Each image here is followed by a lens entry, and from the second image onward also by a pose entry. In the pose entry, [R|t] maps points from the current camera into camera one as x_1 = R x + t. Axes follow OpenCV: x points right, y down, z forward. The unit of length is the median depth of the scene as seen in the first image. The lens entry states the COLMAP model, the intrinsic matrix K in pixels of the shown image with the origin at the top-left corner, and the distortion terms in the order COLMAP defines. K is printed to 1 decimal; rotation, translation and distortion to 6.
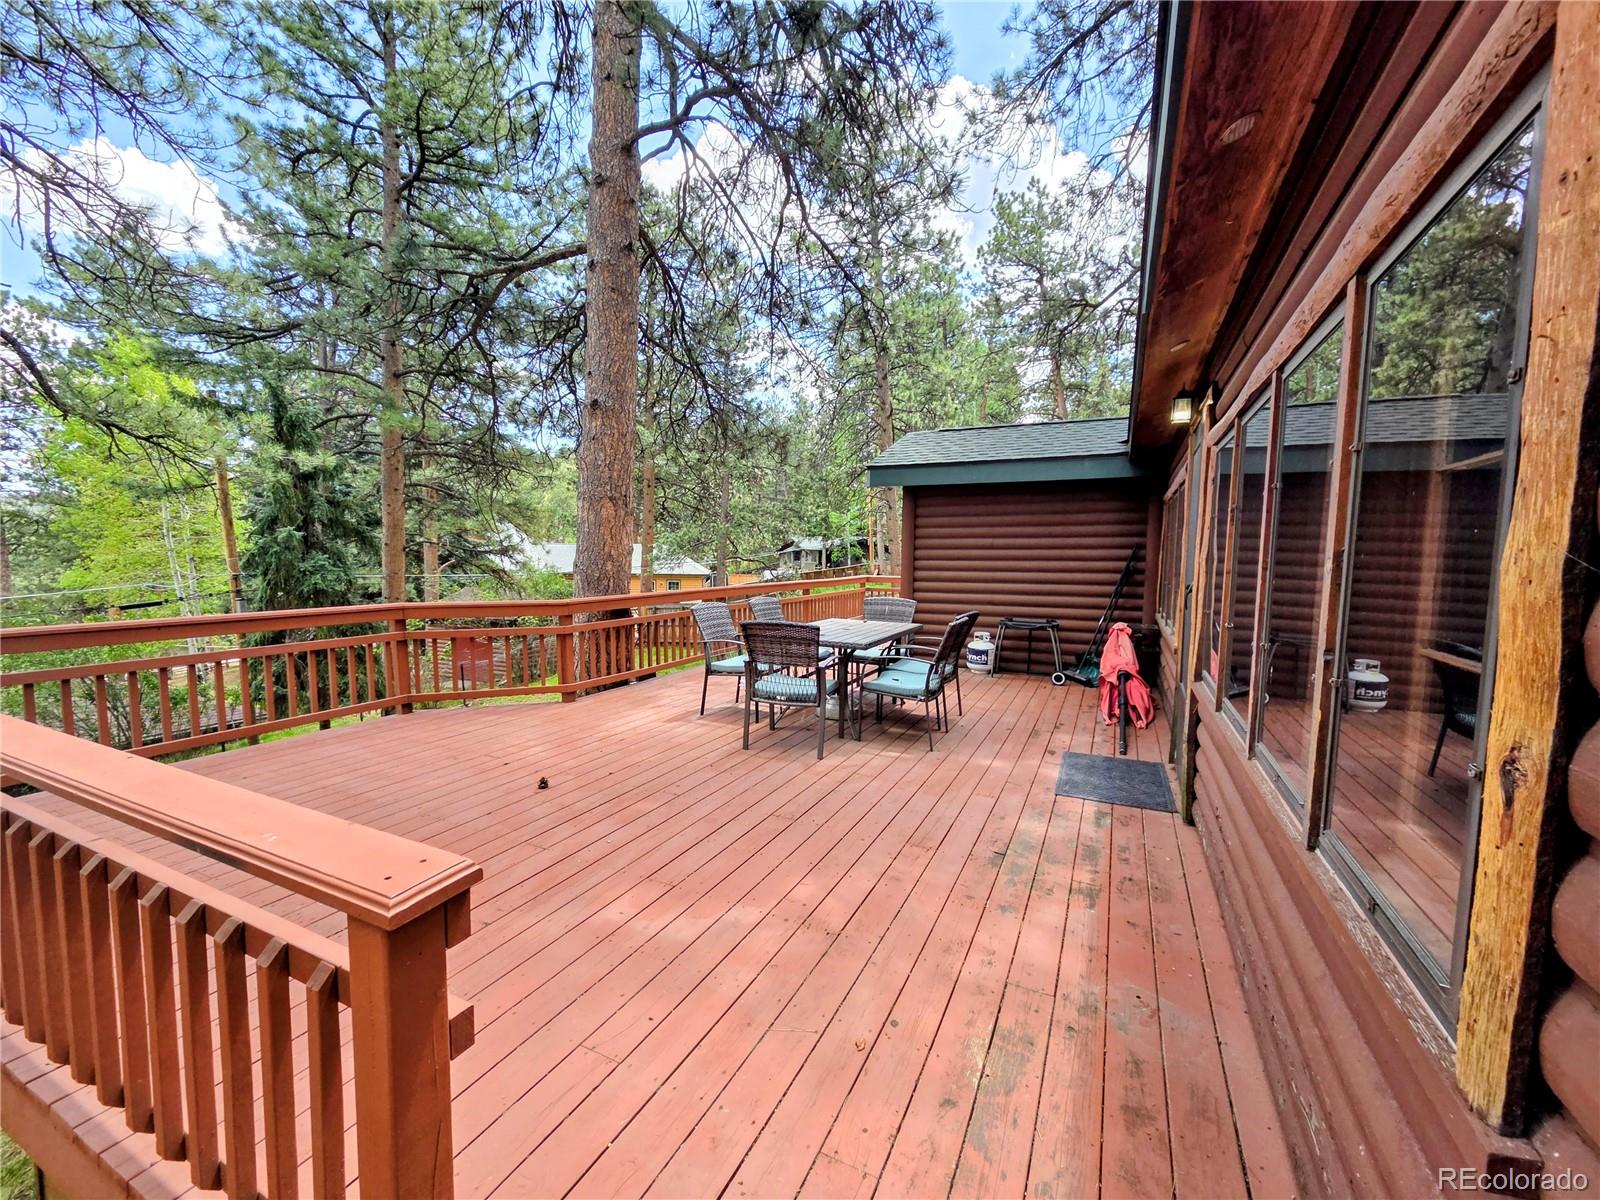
lens RADIAL K [[656.3, 0, 786.1], [0, 656.3, 604.9], [0, 0, 1]] dist [0.004238, -0.000486]
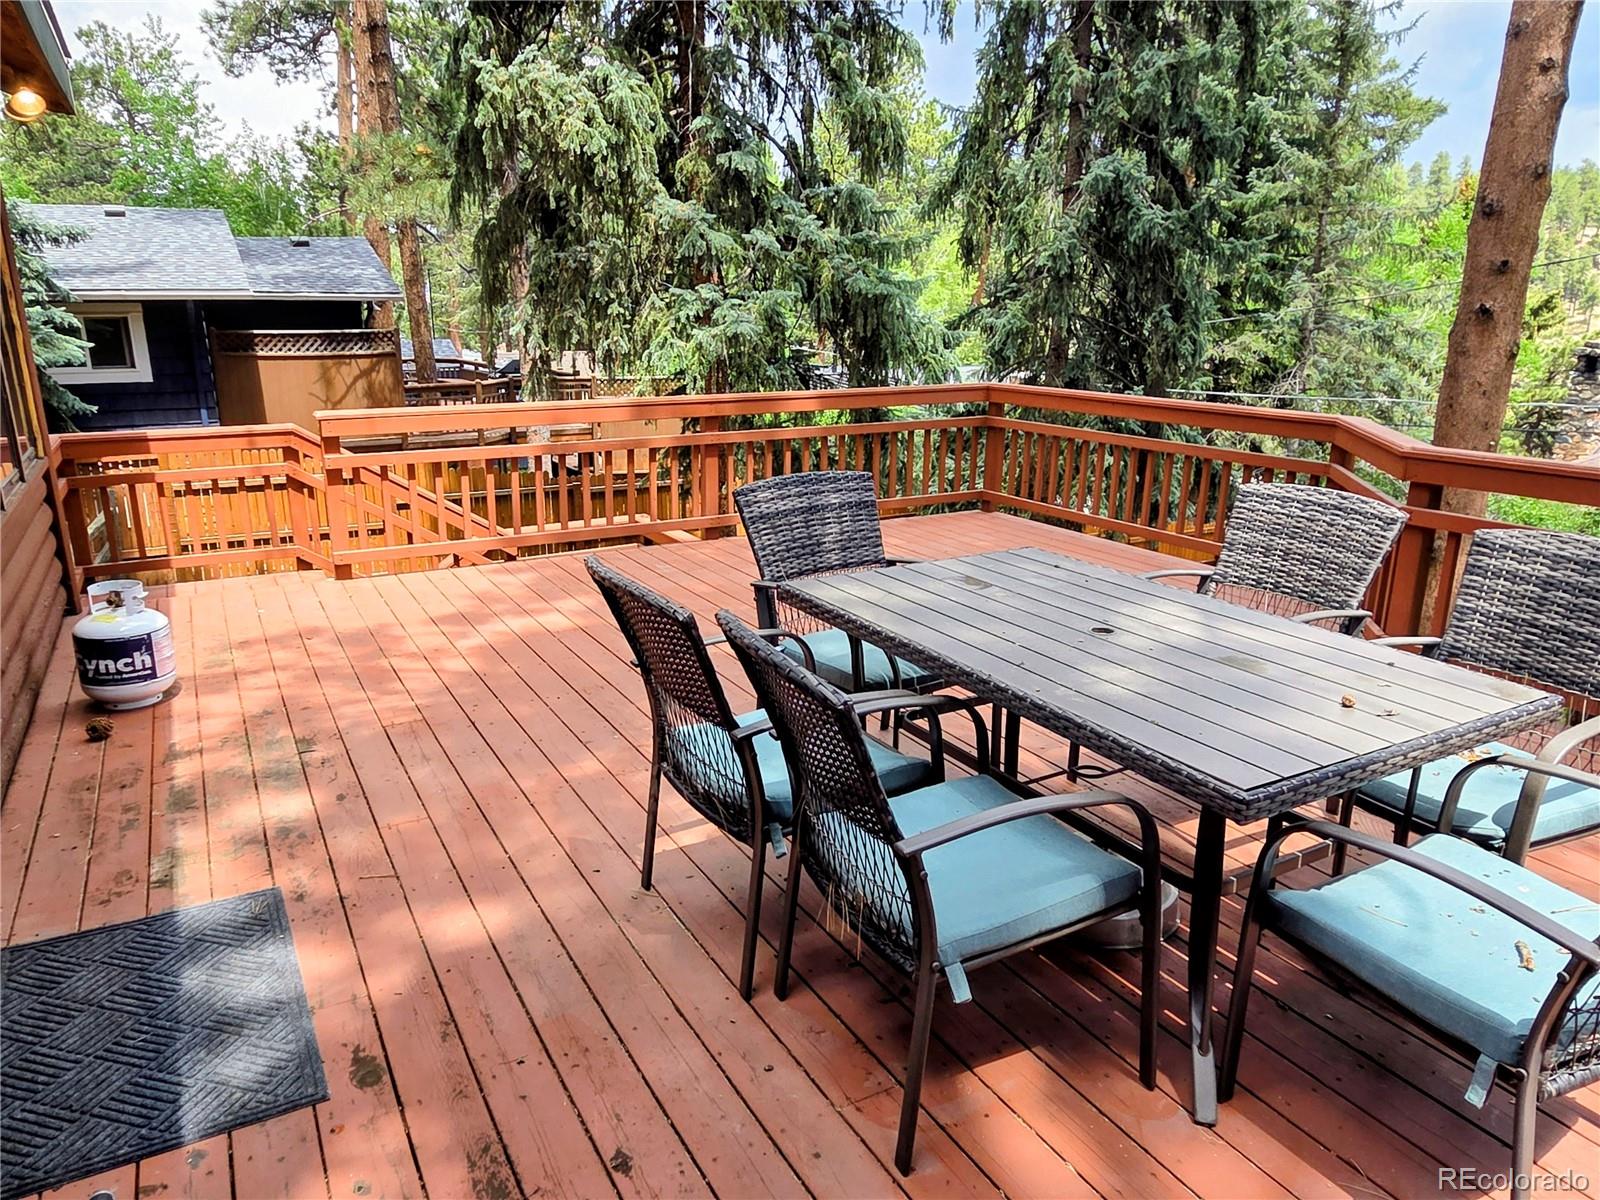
lens RADIAL K [[1126.1, 0, 792.7], [0, 1126.1, 602.6], [0, 0, 1]] dist [-0.009838, 0.000045]
pose [[-0.571445, 0.201503, -0.795517, 0.852400], [-0.068938, 0.954172, 0.291210, -0.155484], [0.817740, 0.221252, -0.531365, 1.808762]]
